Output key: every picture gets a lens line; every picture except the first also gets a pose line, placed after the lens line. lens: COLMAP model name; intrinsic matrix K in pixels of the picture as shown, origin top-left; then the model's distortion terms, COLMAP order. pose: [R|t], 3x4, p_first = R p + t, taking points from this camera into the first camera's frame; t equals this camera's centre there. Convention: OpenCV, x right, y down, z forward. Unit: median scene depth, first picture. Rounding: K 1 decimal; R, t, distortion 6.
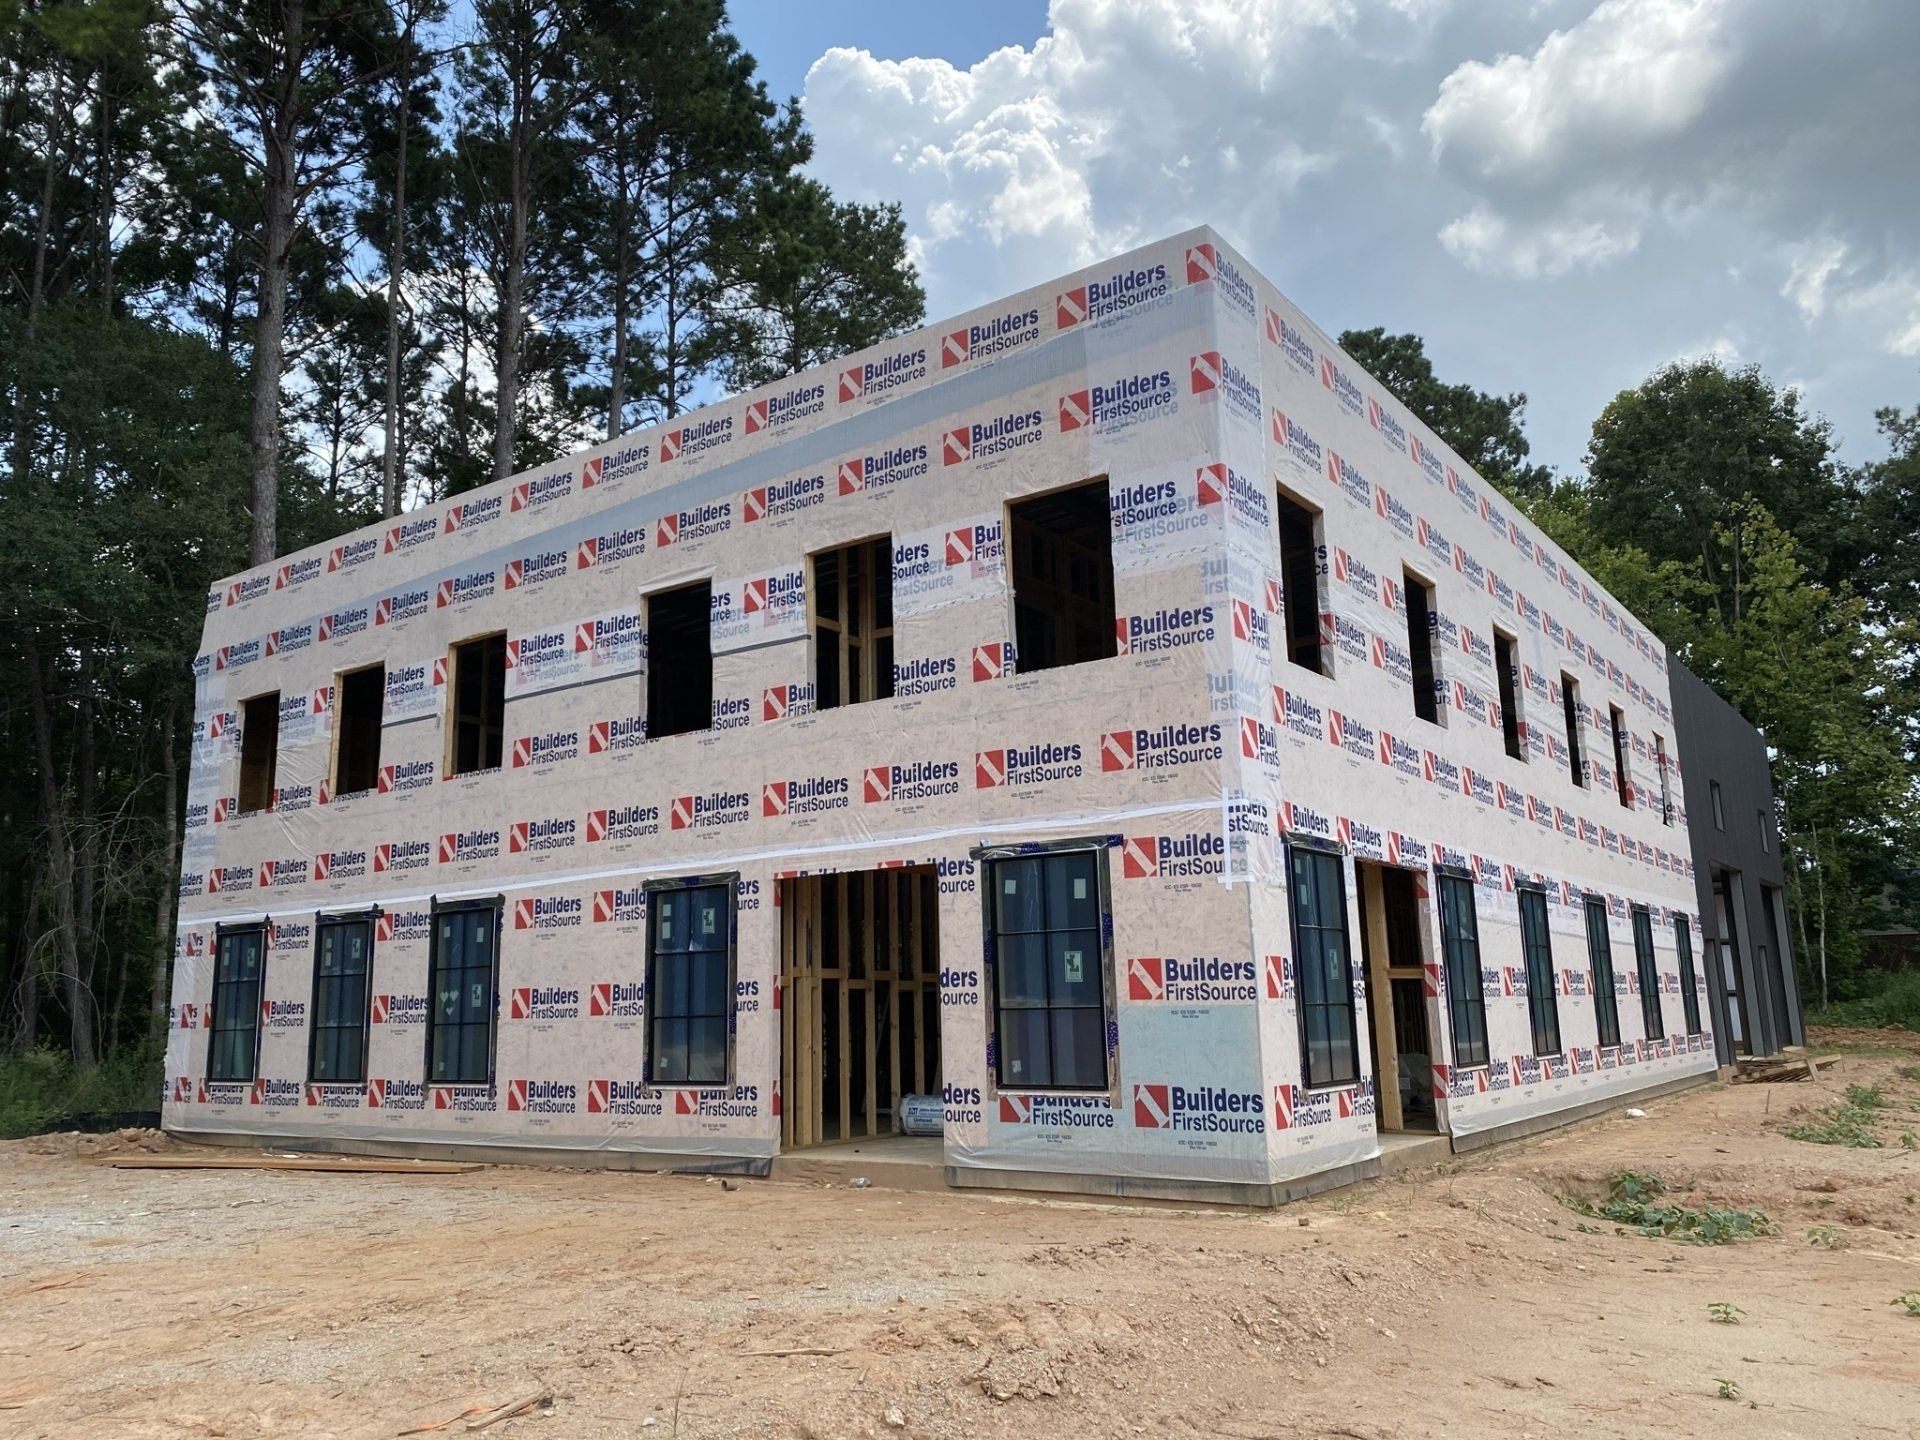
lens RADIAL K [[1444.0, 0, 947.2], [0, 1444.0, 727.4], [0, 0, 1]] dist [0.028502, -0.035772]
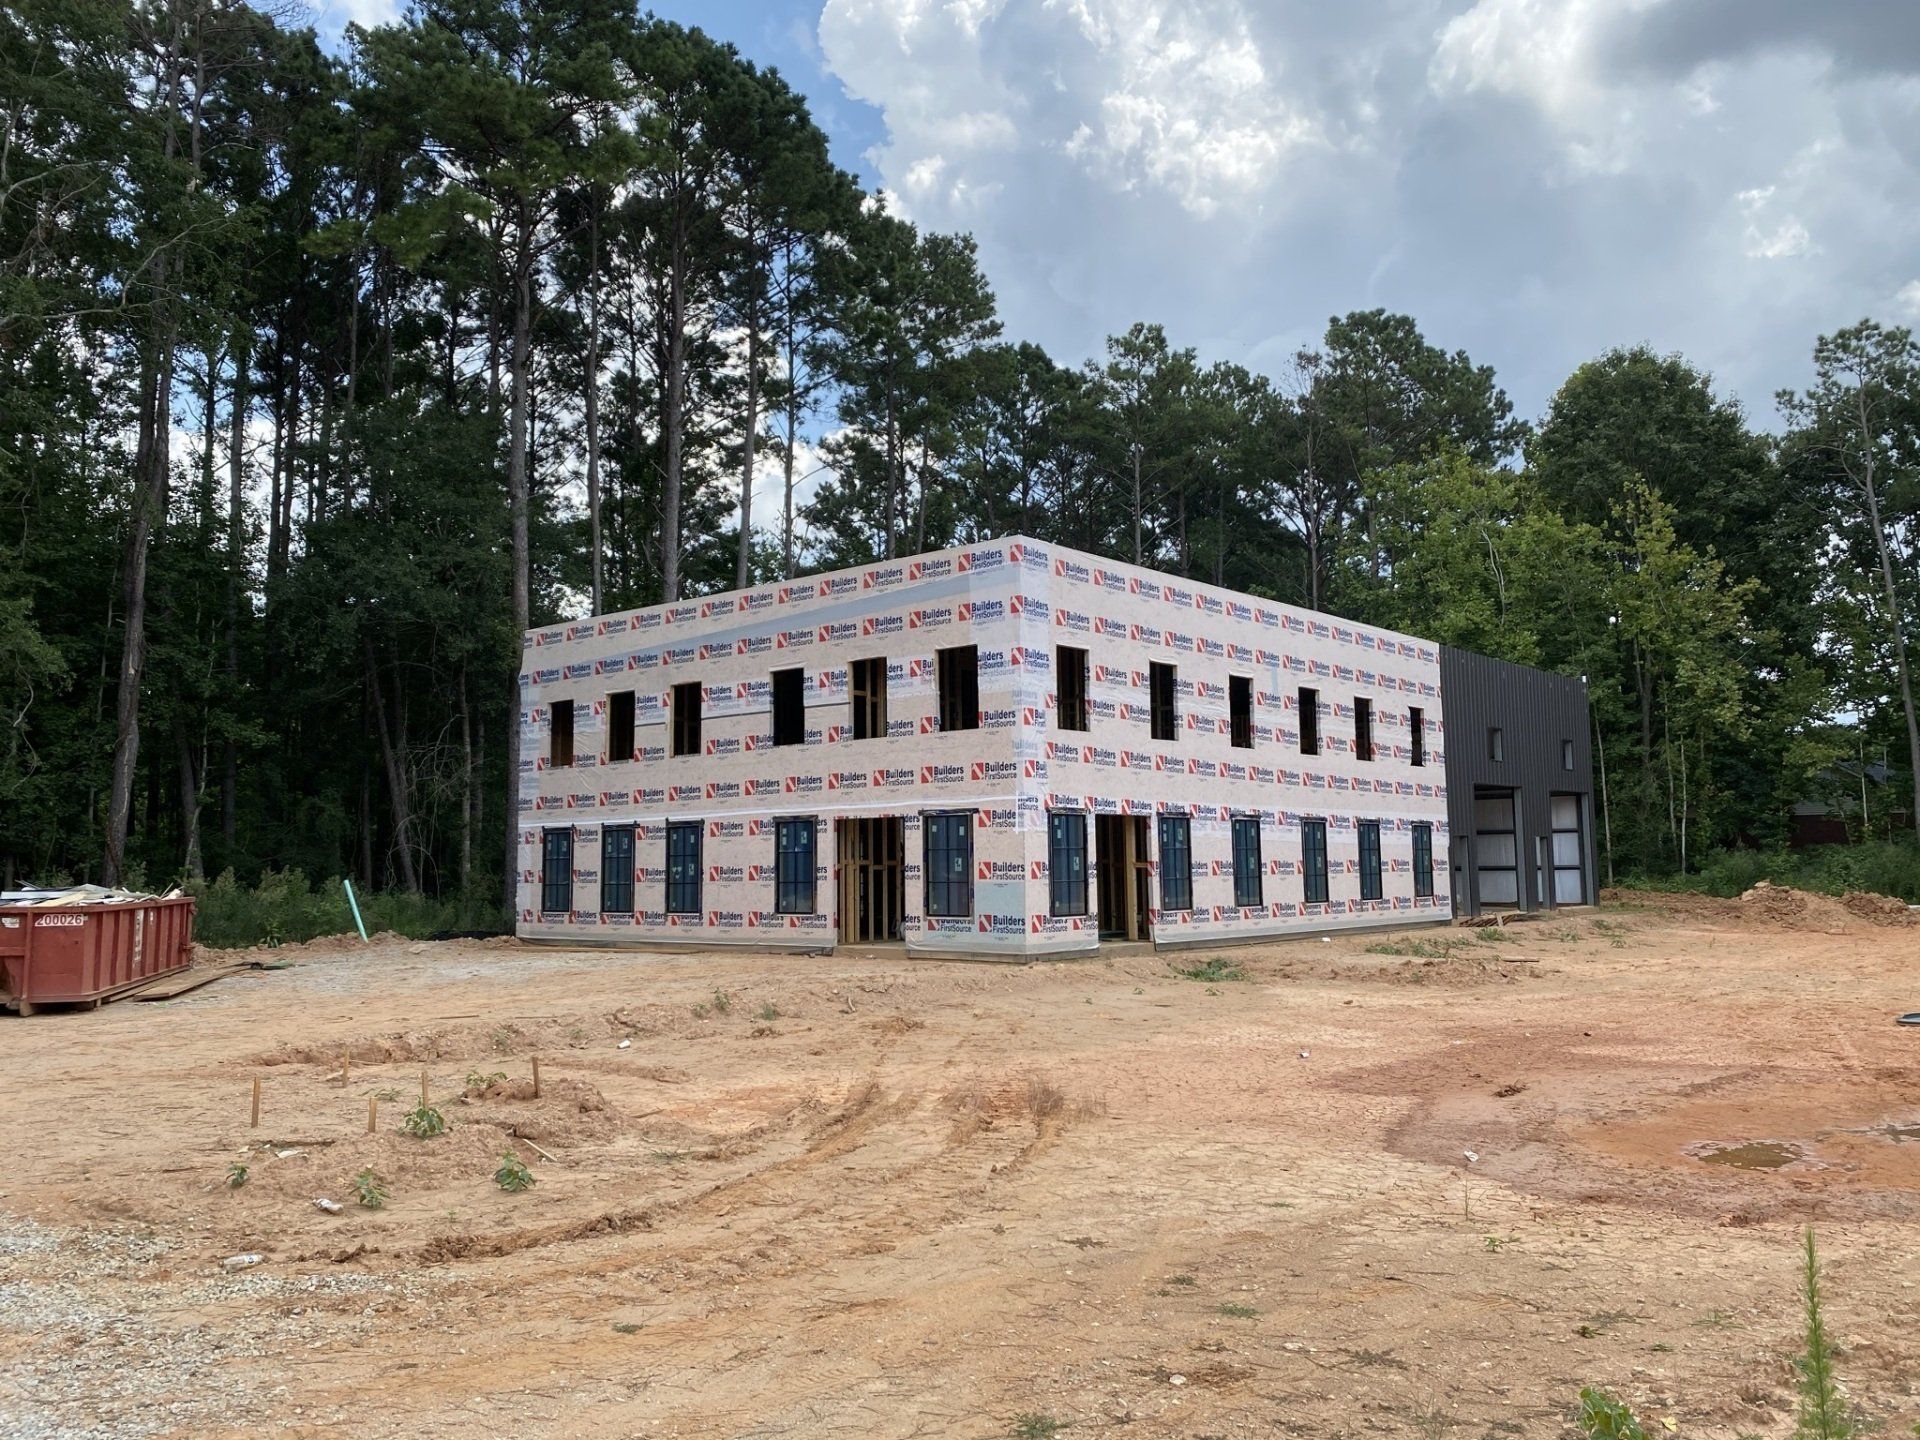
lens RADIAL K [[1444.0, 0, 973.7], [0, 1444.0, 724.3], [0, 0, 1]] dist [0.028502, -0.035772]
pose [[0.997369, 0.003489, -0.072414, 0.194615], [0.003514, 0.995341, 0.096352, -0.194019], [0.072413, -0.096353, 0.992710, -0.879579]]
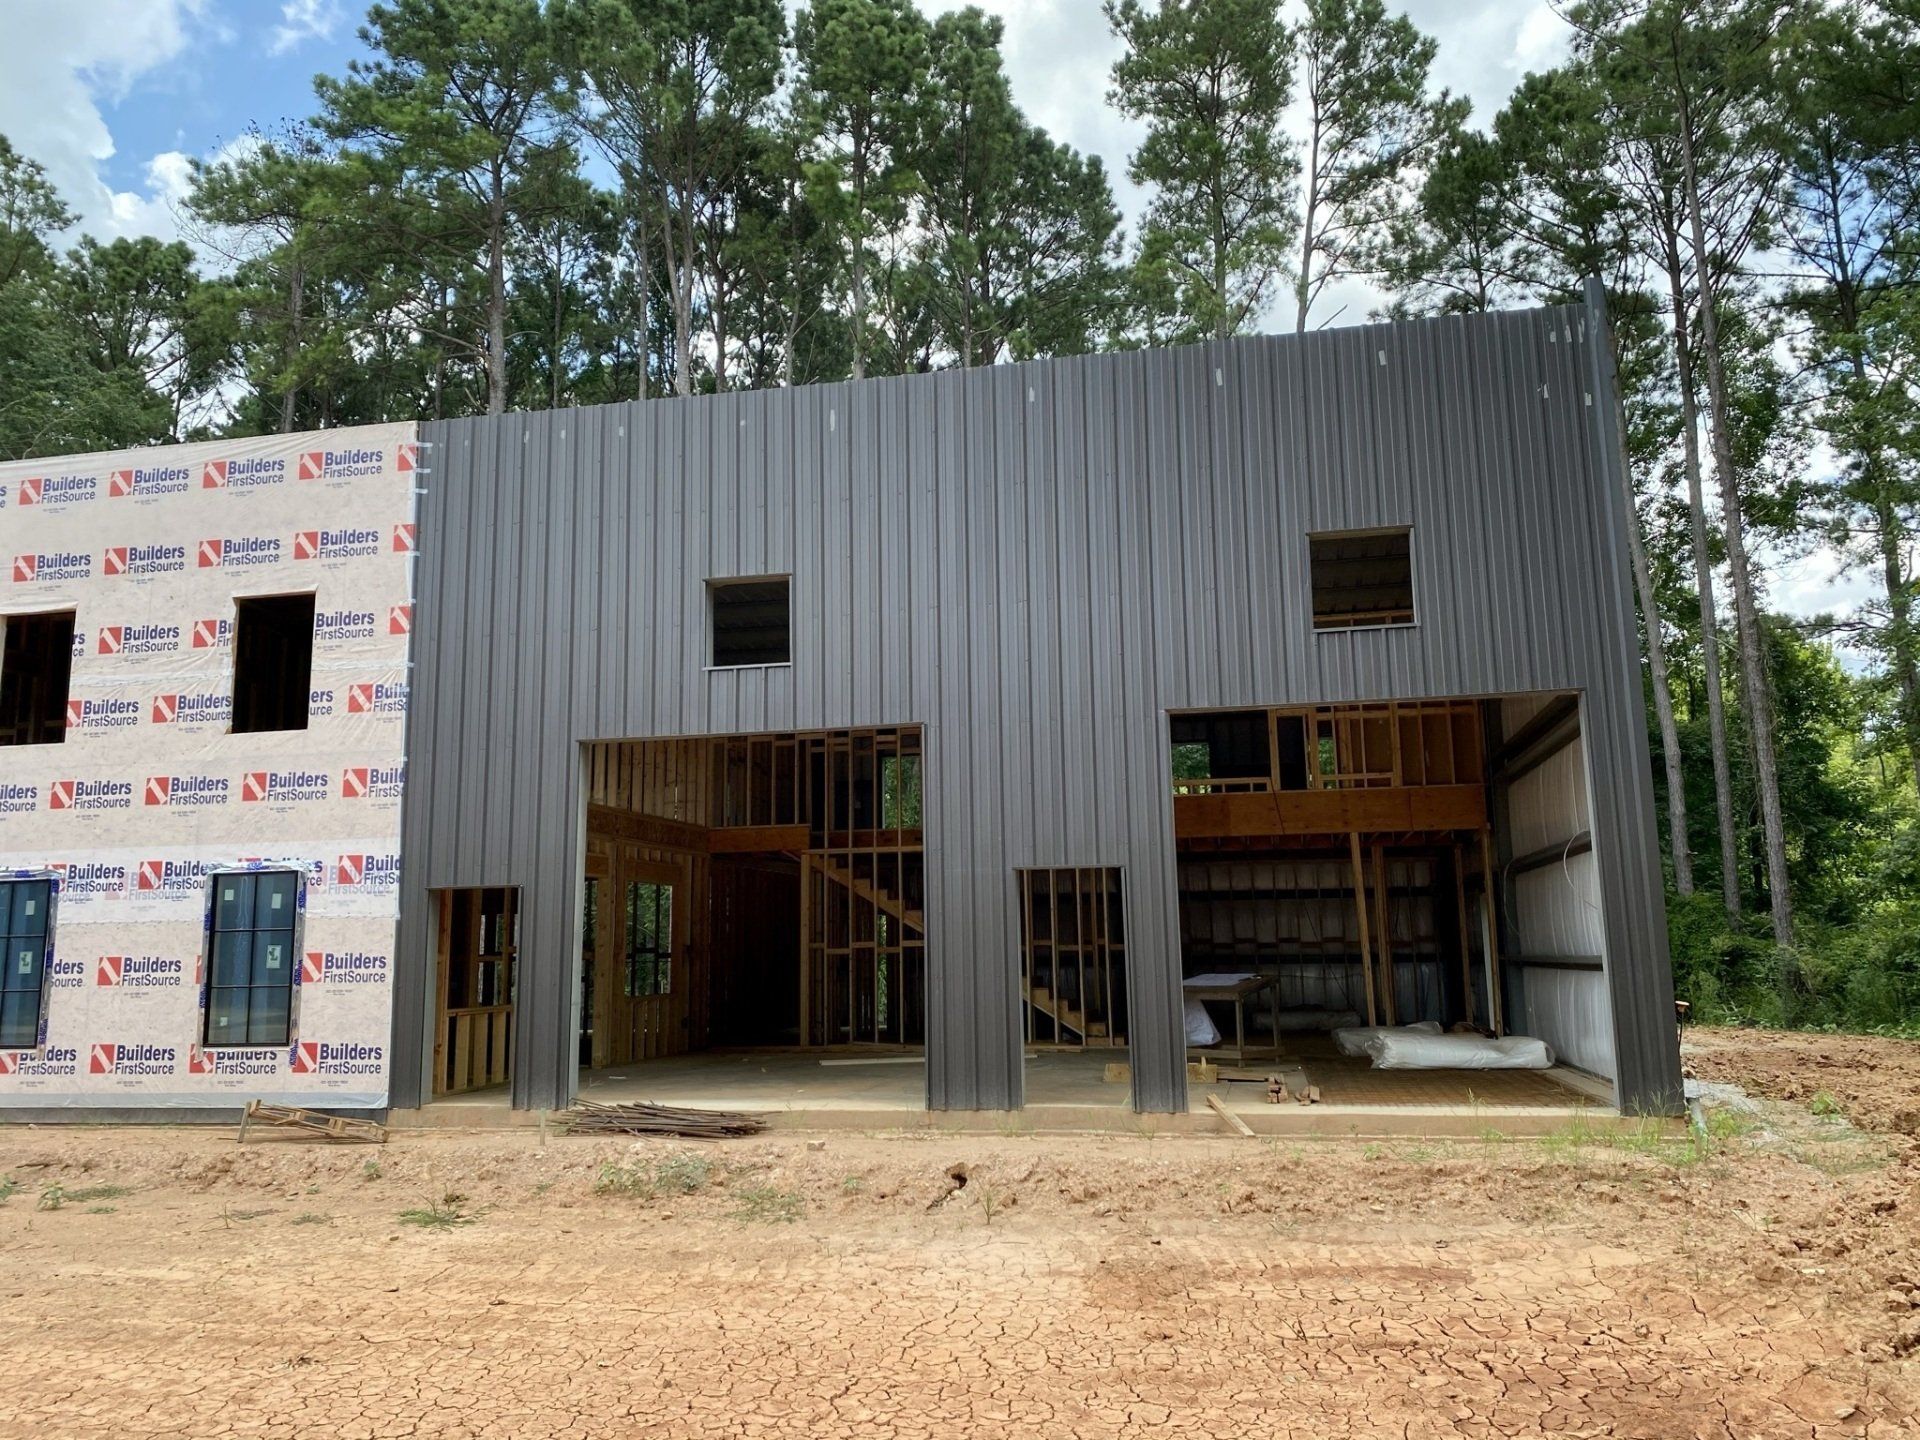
lens RADIAL K [[1444.0, 0, 944.9], [0, 1444.0, 709.9], [0, 0, 1]] dist [0.028502, -0.035772]
pose [[0.417214, -0.135618, -0.898632, 1.821954], [0.185999, 0.980615, -0.061636, 0.235464], [0.889571, -0.141429, 0.434352, 1.475093]]
